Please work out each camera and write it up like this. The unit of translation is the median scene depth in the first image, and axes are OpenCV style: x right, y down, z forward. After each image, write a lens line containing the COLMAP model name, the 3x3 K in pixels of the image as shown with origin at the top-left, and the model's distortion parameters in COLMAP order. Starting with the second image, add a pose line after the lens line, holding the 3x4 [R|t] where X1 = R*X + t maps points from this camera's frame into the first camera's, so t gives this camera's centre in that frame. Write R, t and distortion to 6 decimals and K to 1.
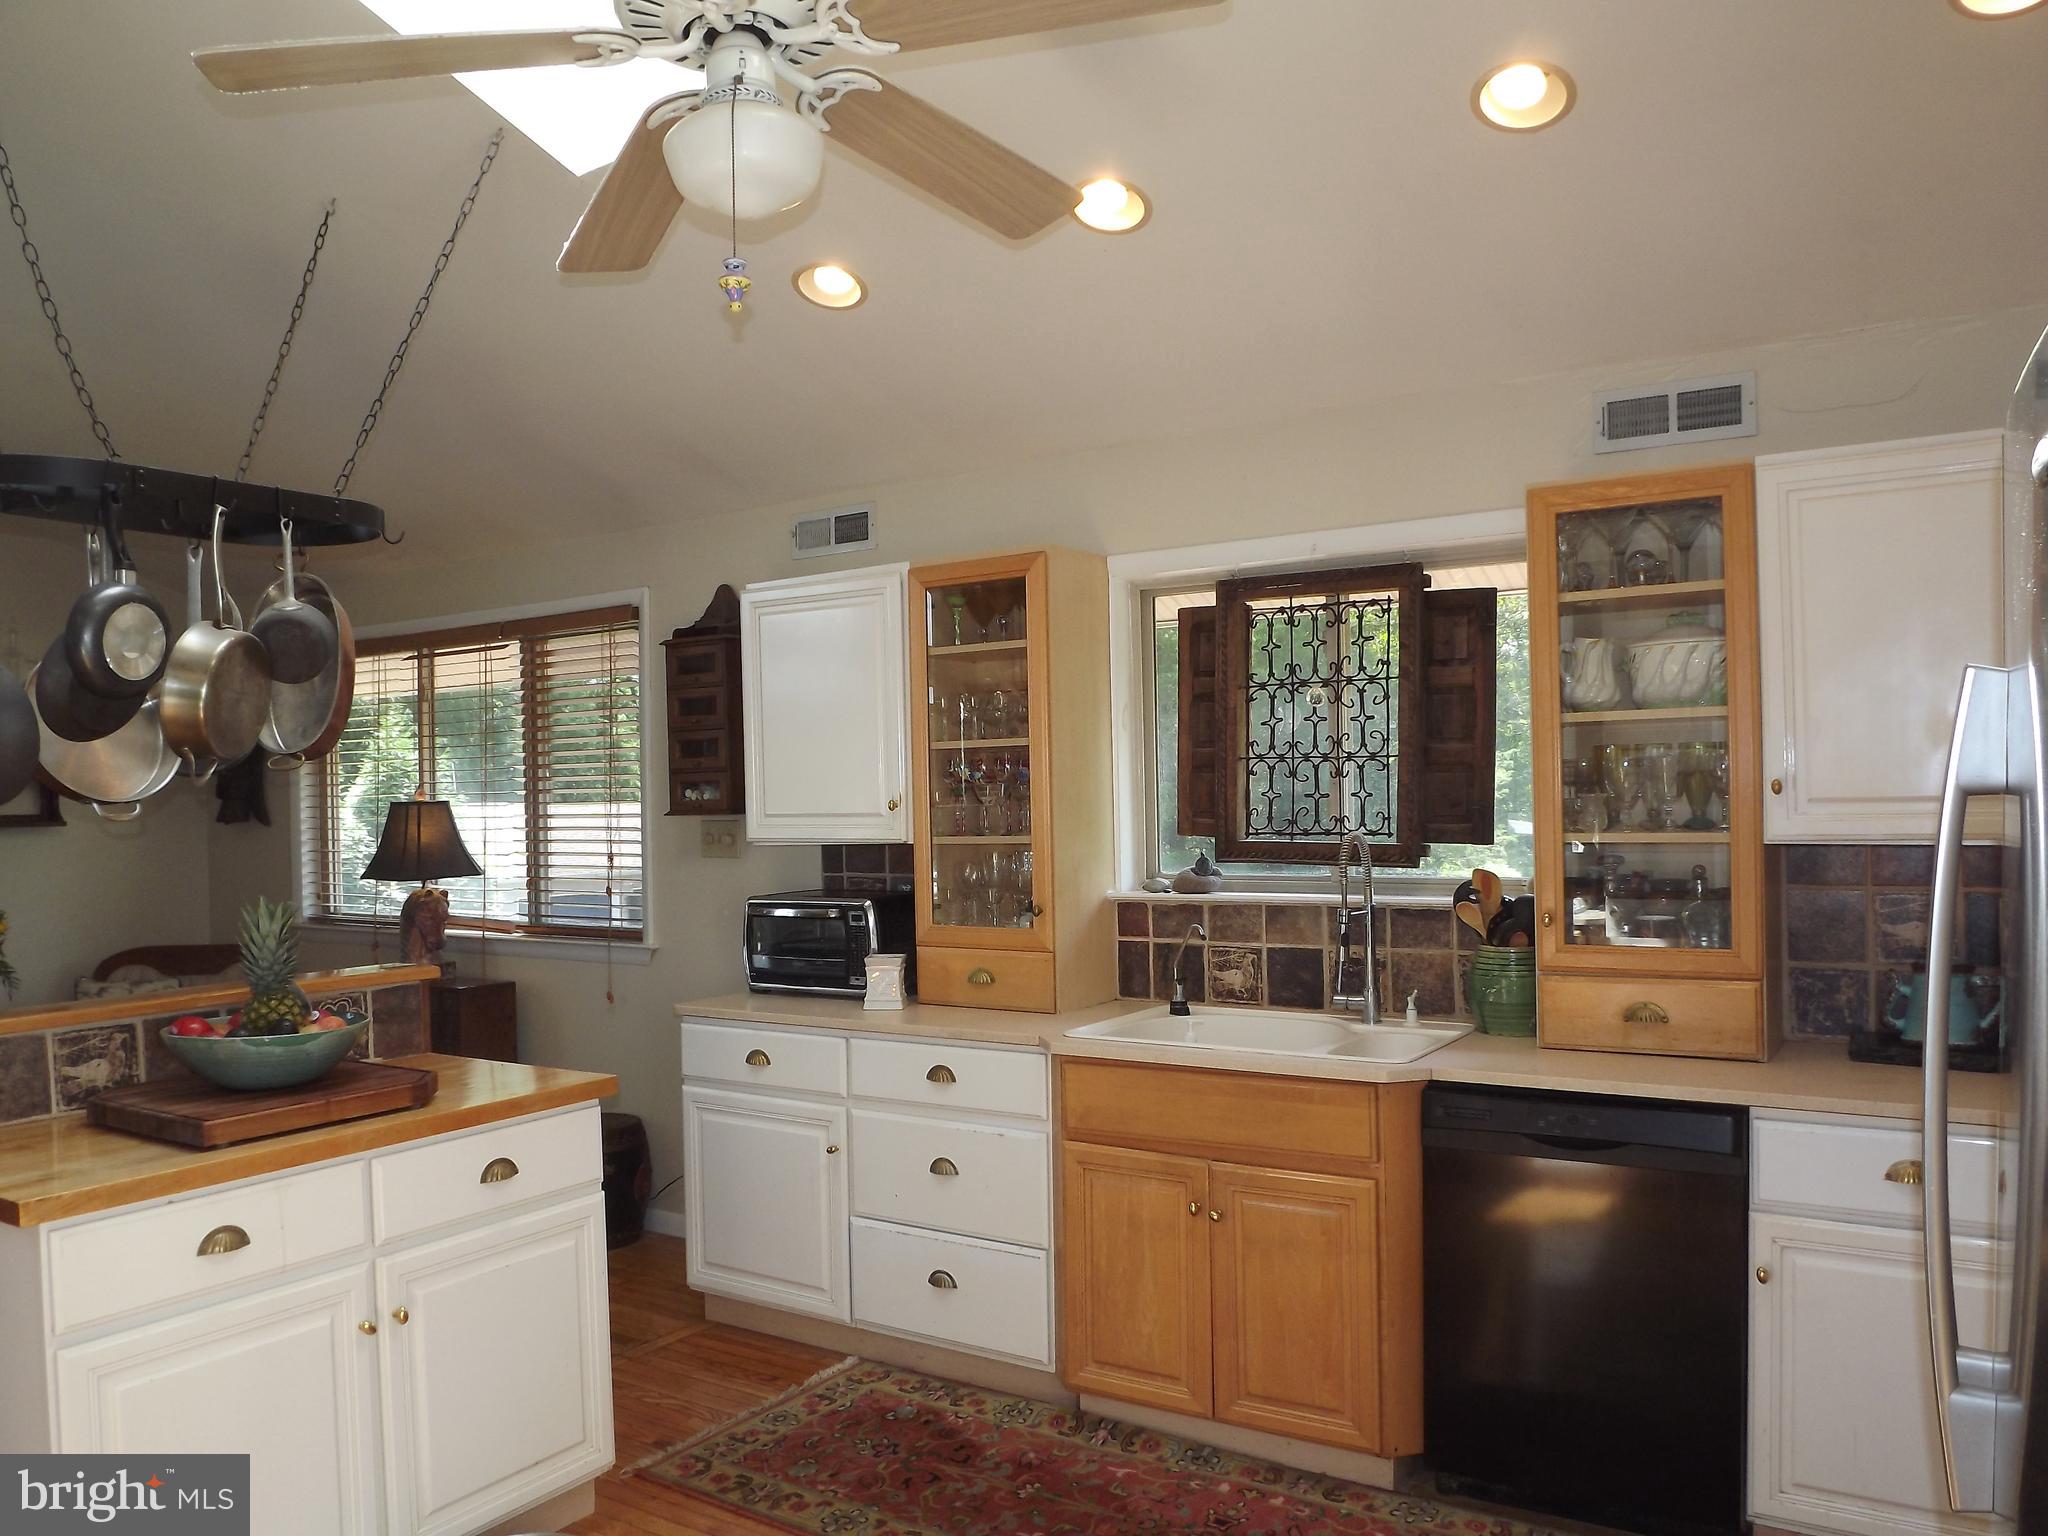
lens RADIAL K [[1492.2, 0, 1026.7], [0, 1492.2, 799.7], [0, 0, 1]] dist [-0.049588, -0.001533]
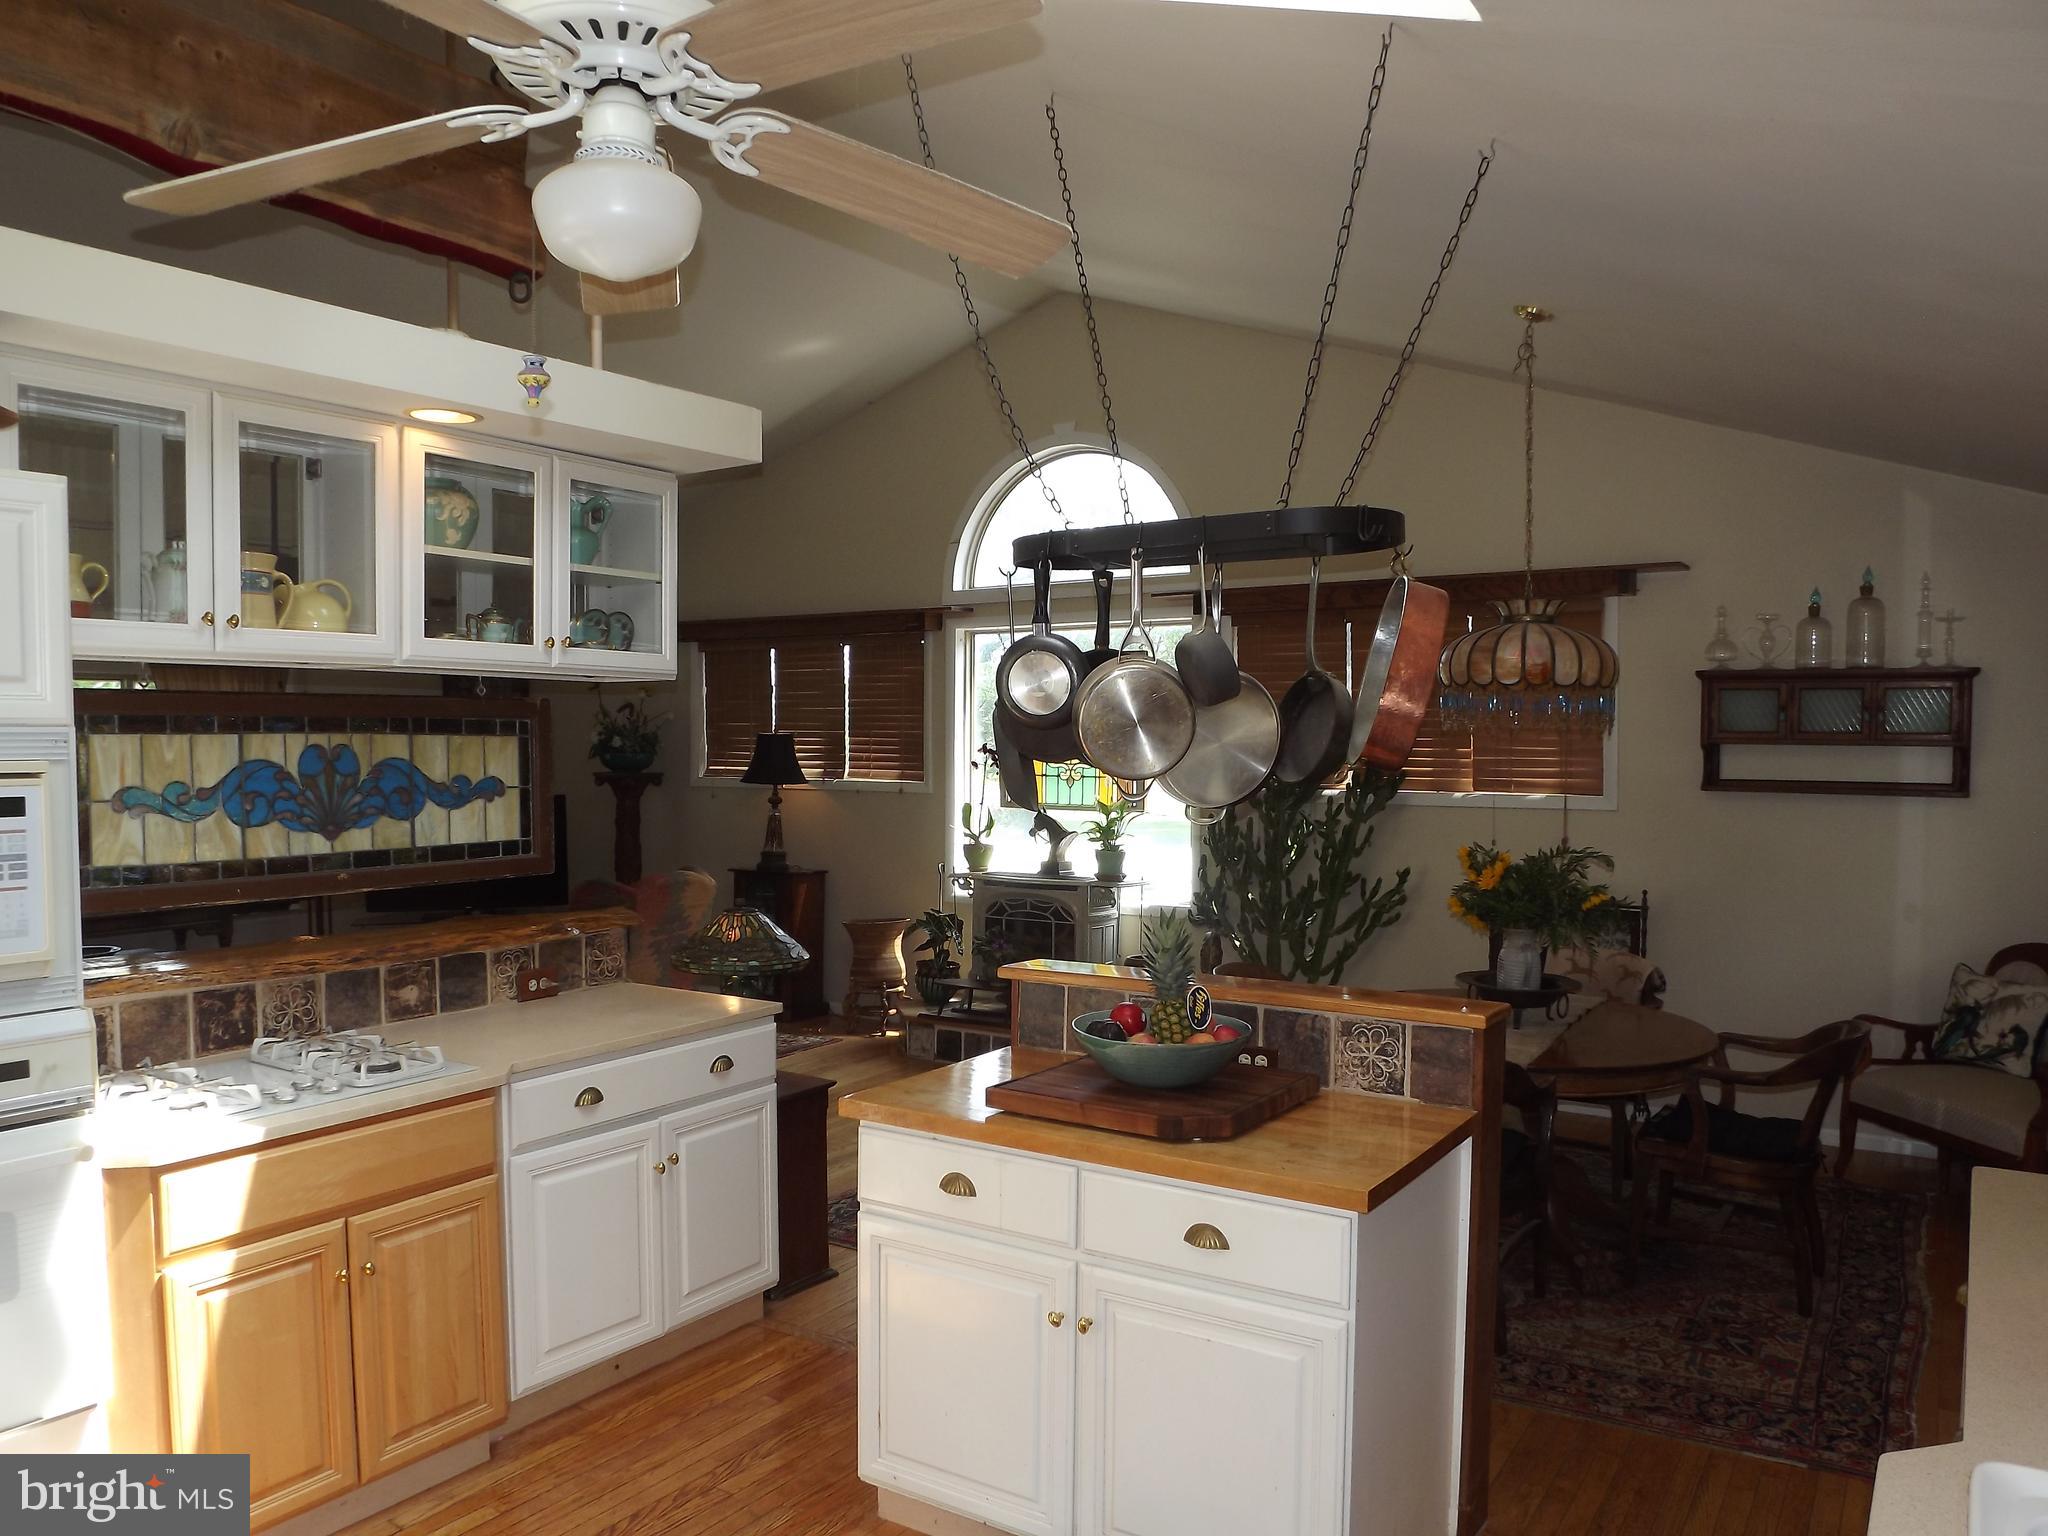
lens RADIAL K [[1492.2, 0, 1026.7], [0, 1492.2, 799.7], [0, 0, 1]] dist [-0.049588, -0.001533]
pose [[-0.001054, 0.067945, -0.997688, 0.419909], [-0.005097, 0.997676, 0.067950, -0.065051], [0.999986, 0.005157, -0.000706, 0.668832]]
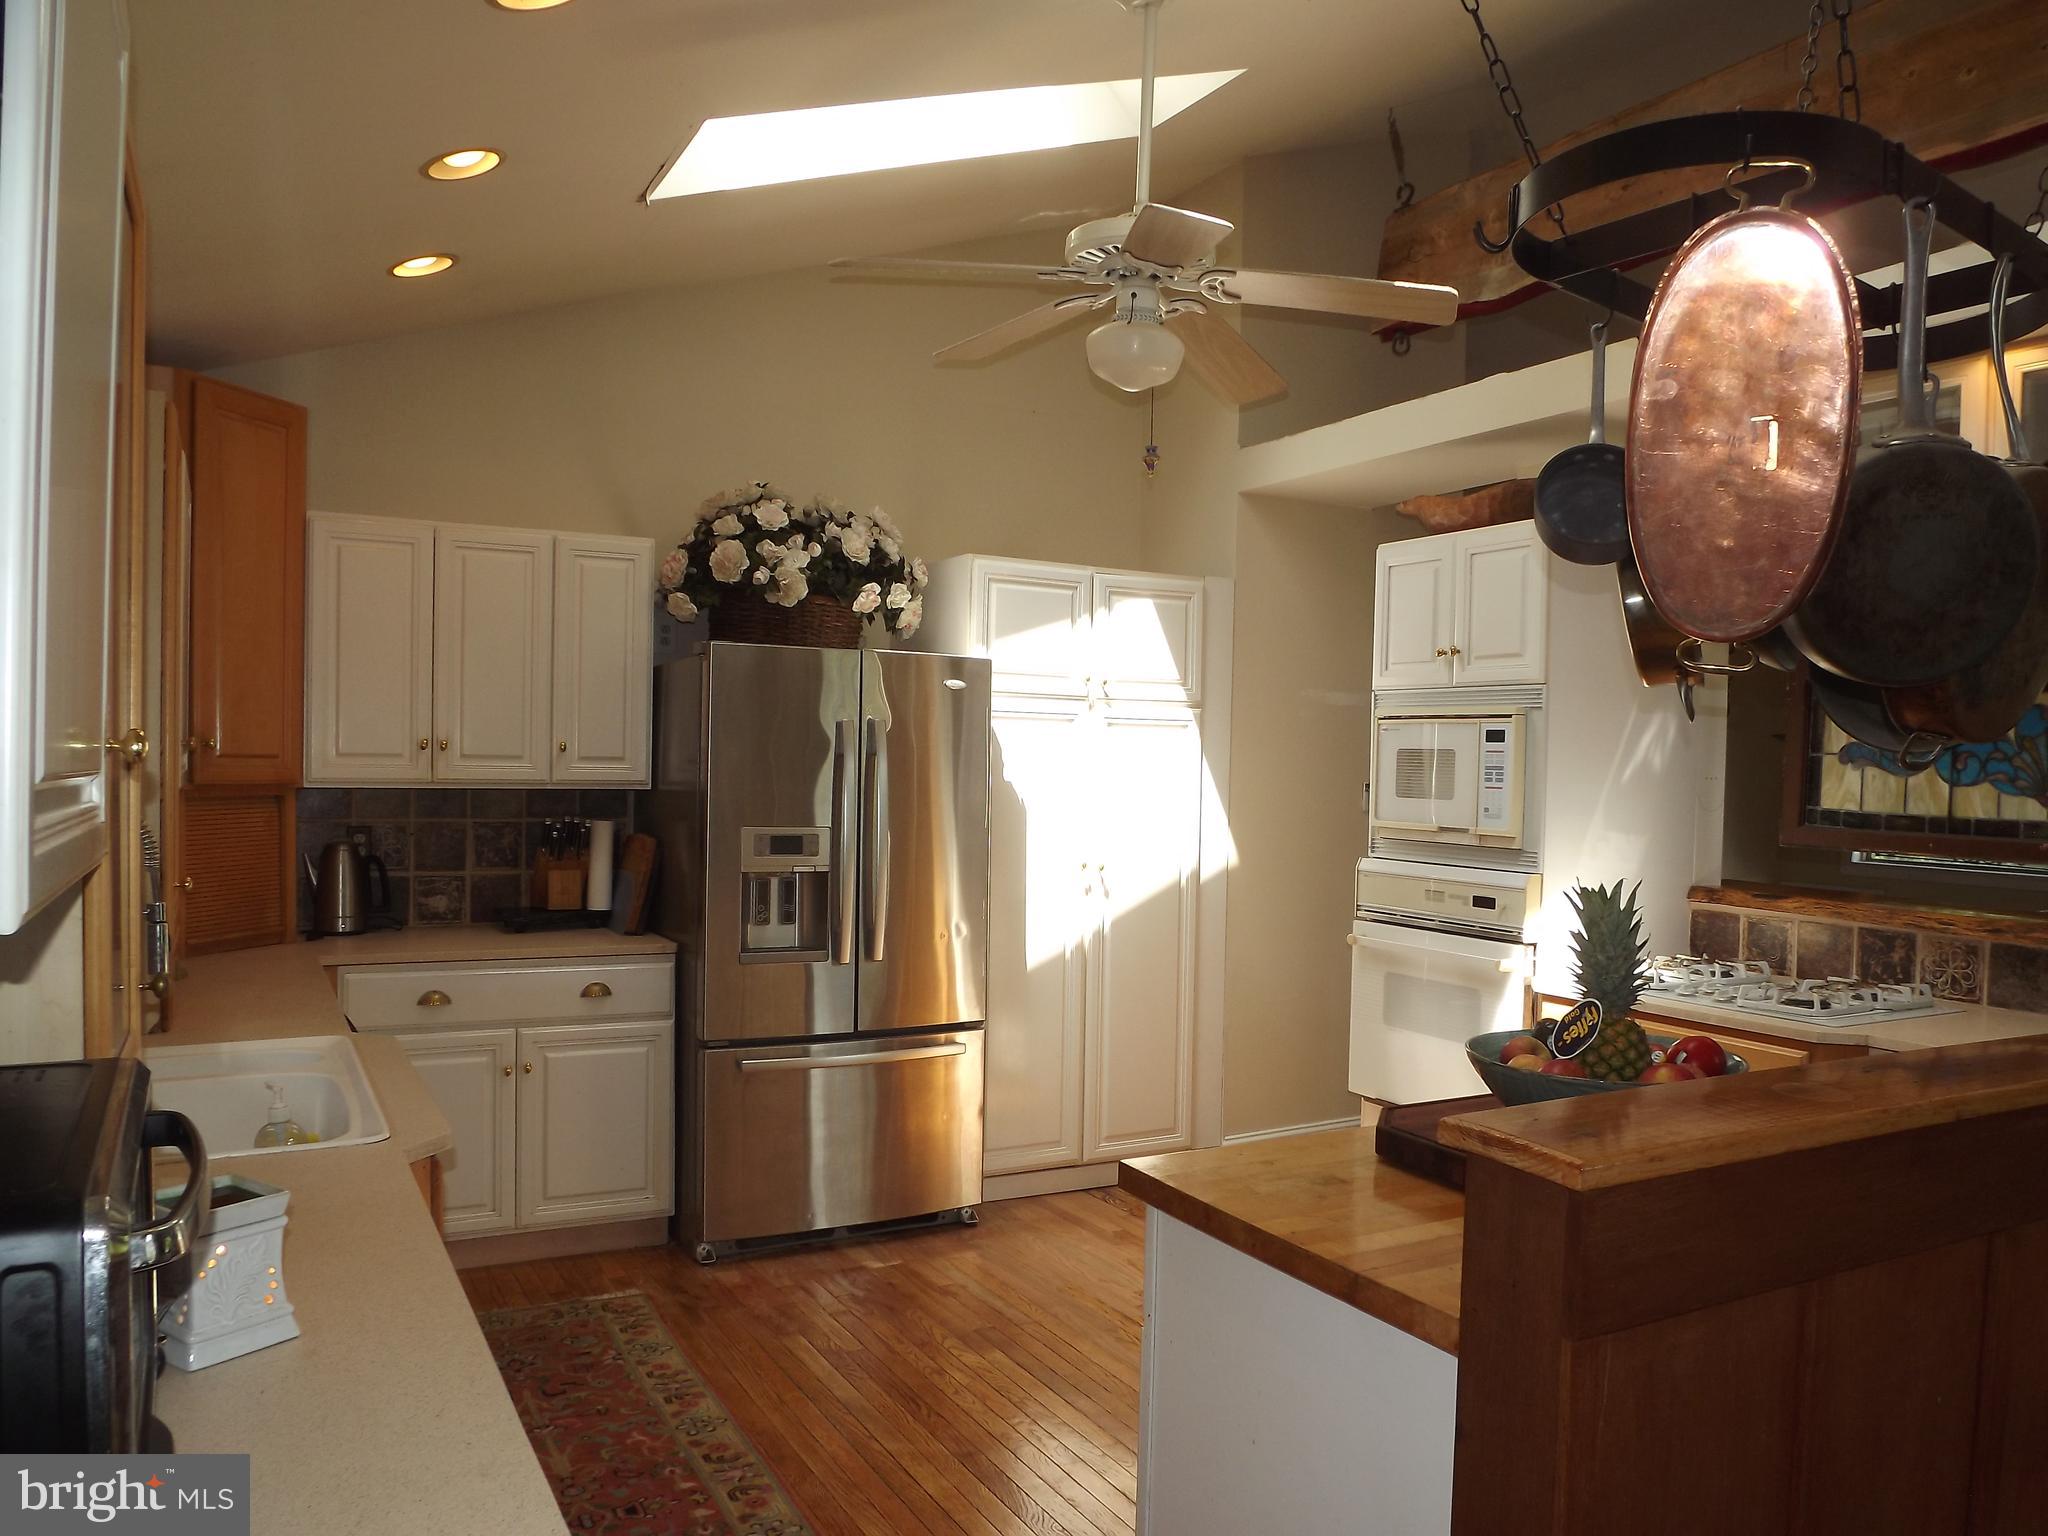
lens RADIAL K [[1466.3, 0, 1034.7], [0, 1466.3, 820.4], [0, 0, 1]] dist [-0.076289, 0.002312]
pose [[-0.883338, -0.014175, 0.468521, -0.439265], [0.001151, 0.999474, 0.032410, 0.012591], [-0.468734, 0.029169, -0.882857, 1.284775]]
